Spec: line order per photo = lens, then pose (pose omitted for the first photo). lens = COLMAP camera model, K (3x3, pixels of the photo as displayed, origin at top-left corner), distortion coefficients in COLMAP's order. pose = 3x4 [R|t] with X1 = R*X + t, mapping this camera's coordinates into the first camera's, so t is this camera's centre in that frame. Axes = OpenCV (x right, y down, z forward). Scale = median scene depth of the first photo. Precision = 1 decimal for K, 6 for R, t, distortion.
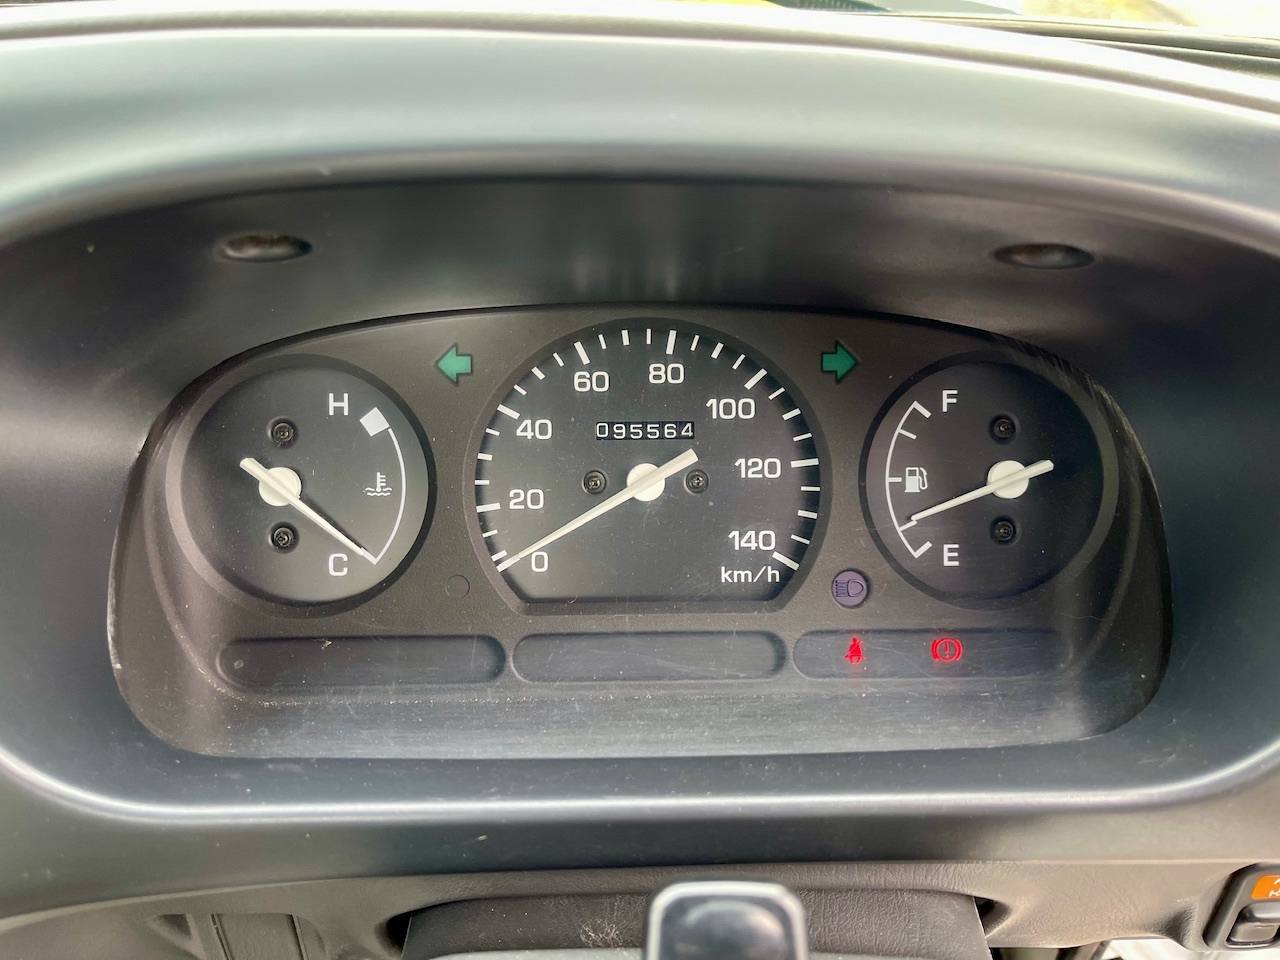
lens RADIAL K [[980.0, 0, 636.0], [0, 980.0, 491.4], [0, 0, 1]] dist [0.056197, -0.075063]
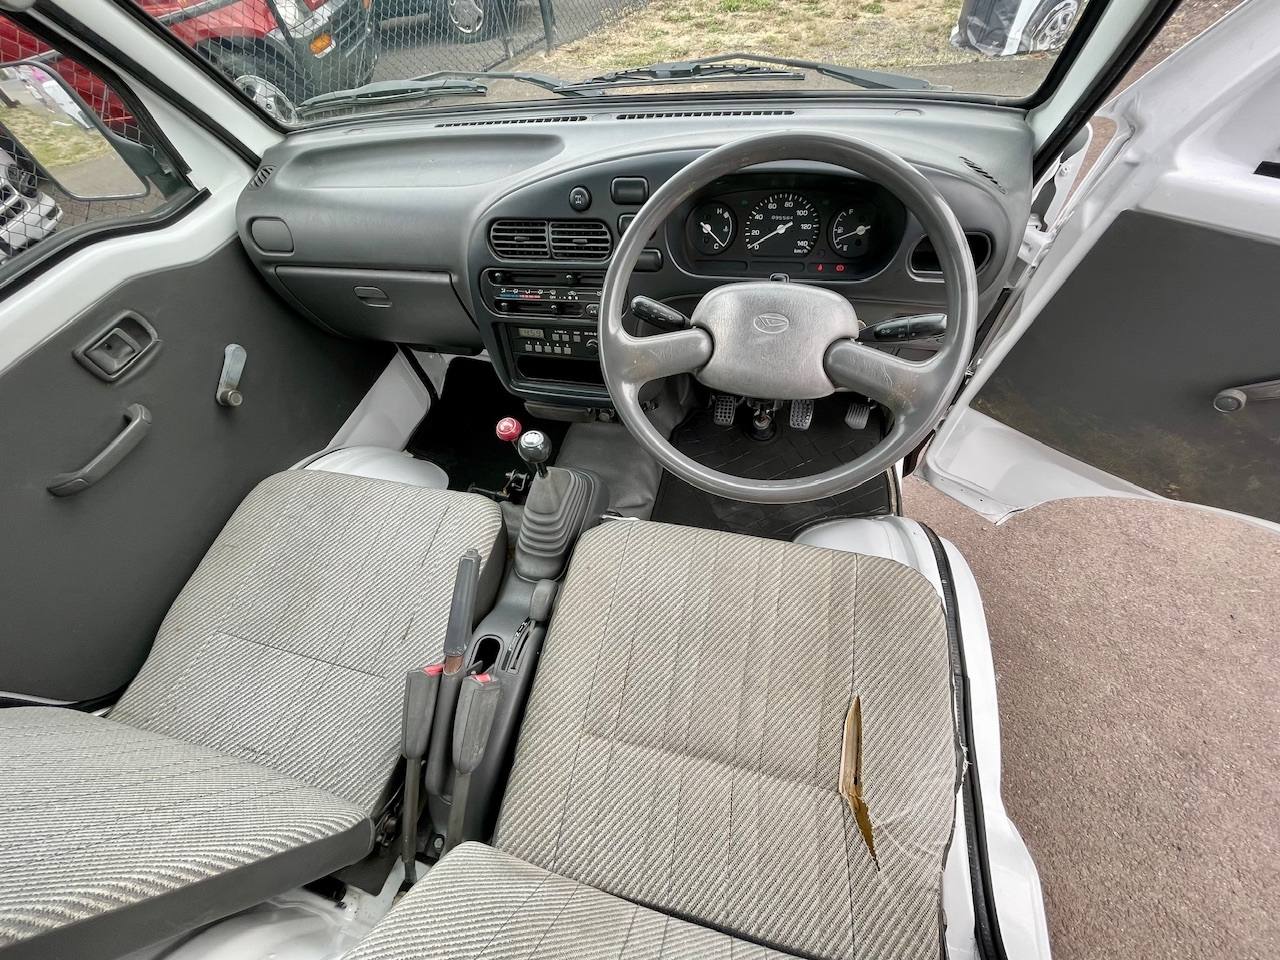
lens RADIAL K [[518.3, 0, 634.2], [0, 518.3, 474.4], [0, 0, 1]] dist [-0.001961, 0.000899]
pose [[0.957343, 0.137943, -0.253900, 0.131250], [-0.042167, 0.935979, 0.349521, 0.258604], [0.285859, -0.323905, 0.901870, -1.895827]]
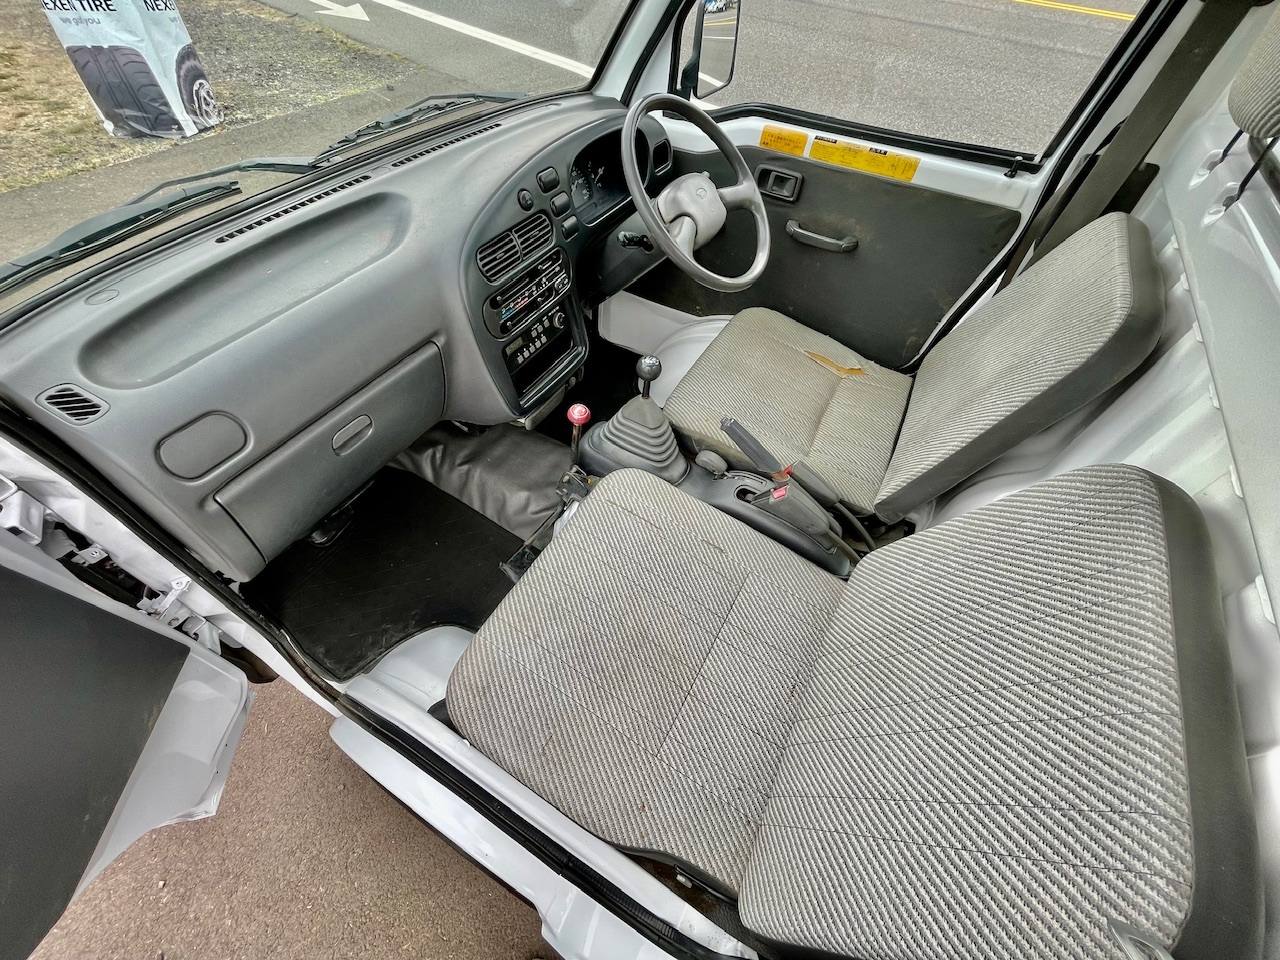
lens RADIAL K [[518.3, 0, 640.1], [0, 518.3, 474.0], [0, 0, 1]] dist [-0.001961, 0.000899]
pose [[0.505158, -0.652253, 0.565138, -3.194298], [0.441929, 0.757965, 0.479779, -0.028738], [-0.741292, 0.007386, 0.671142, -1.844206]]
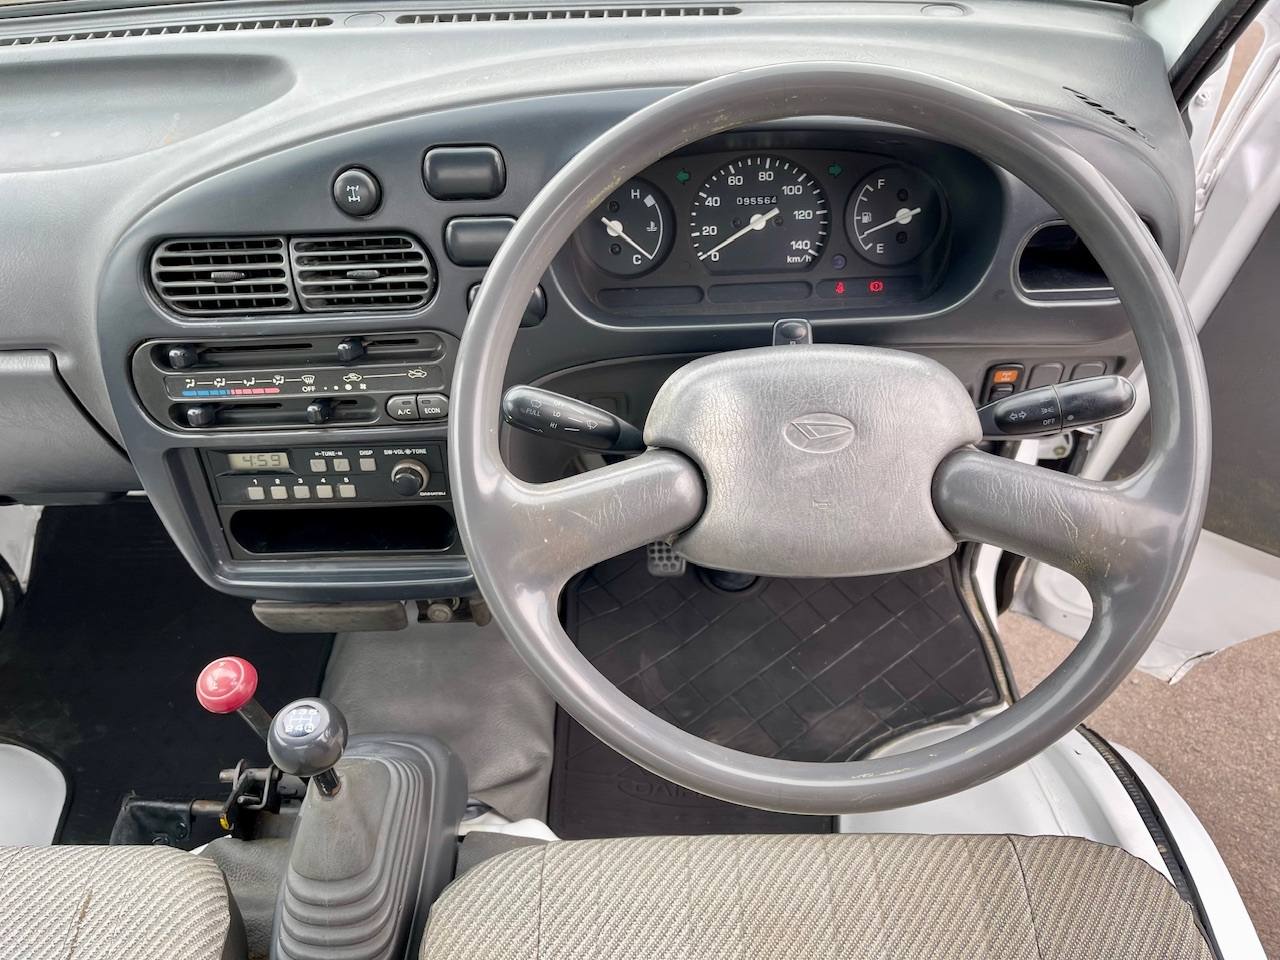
lens RADIAL K [[980.0, 0, 645.1], [0, 980.0, 474.0], [0, 0, 1]] dist [0.056197, -0.075063]
pose [[0.998574, -0.017379, -0.050484, -0.161706], [0.027633, 0.977276, 0.210160, 0.083409], [0.045685, -0.211255, 0.976363, -1.603760]]
